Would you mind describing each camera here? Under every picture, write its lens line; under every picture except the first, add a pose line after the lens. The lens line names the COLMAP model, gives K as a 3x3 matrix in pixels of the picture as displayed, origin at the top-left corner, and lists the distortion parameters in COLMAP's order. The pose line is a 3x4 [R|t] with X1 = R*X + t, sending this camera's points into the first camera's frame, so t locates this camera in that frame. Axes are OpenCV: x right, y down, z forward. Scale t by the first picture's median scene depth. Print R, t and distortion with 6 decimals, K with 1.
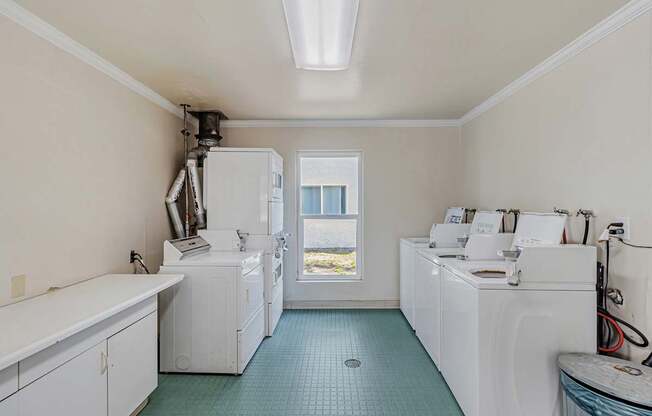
lens RADIAL K [[303.9, 0, 328.9], [0, 303.9, 209.2], [0, 0, 1]] dist [0.002231, 0.001595]
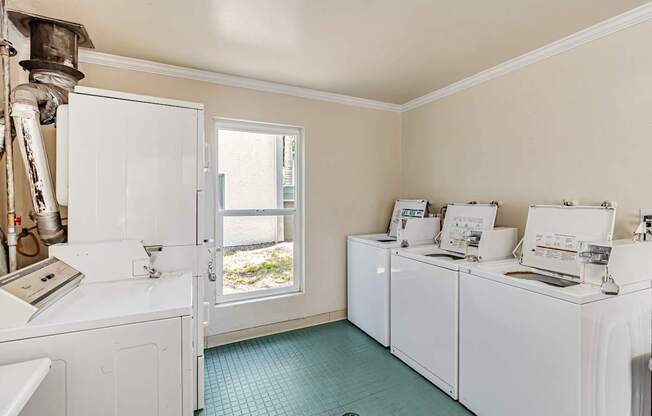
lens RADIAL K [[303.9, 0, 325.5], [0, 303.9, 202.5], [0, 0, 1]] dist [0.002231, 0.001595]
pose [[0.883785, -0.005811, 0.467858, -0.227502], [0.003557, 0.999977, 0.005702, -0.003479], [-0.467881, -0.003375, 0.883785, 0.298869]]
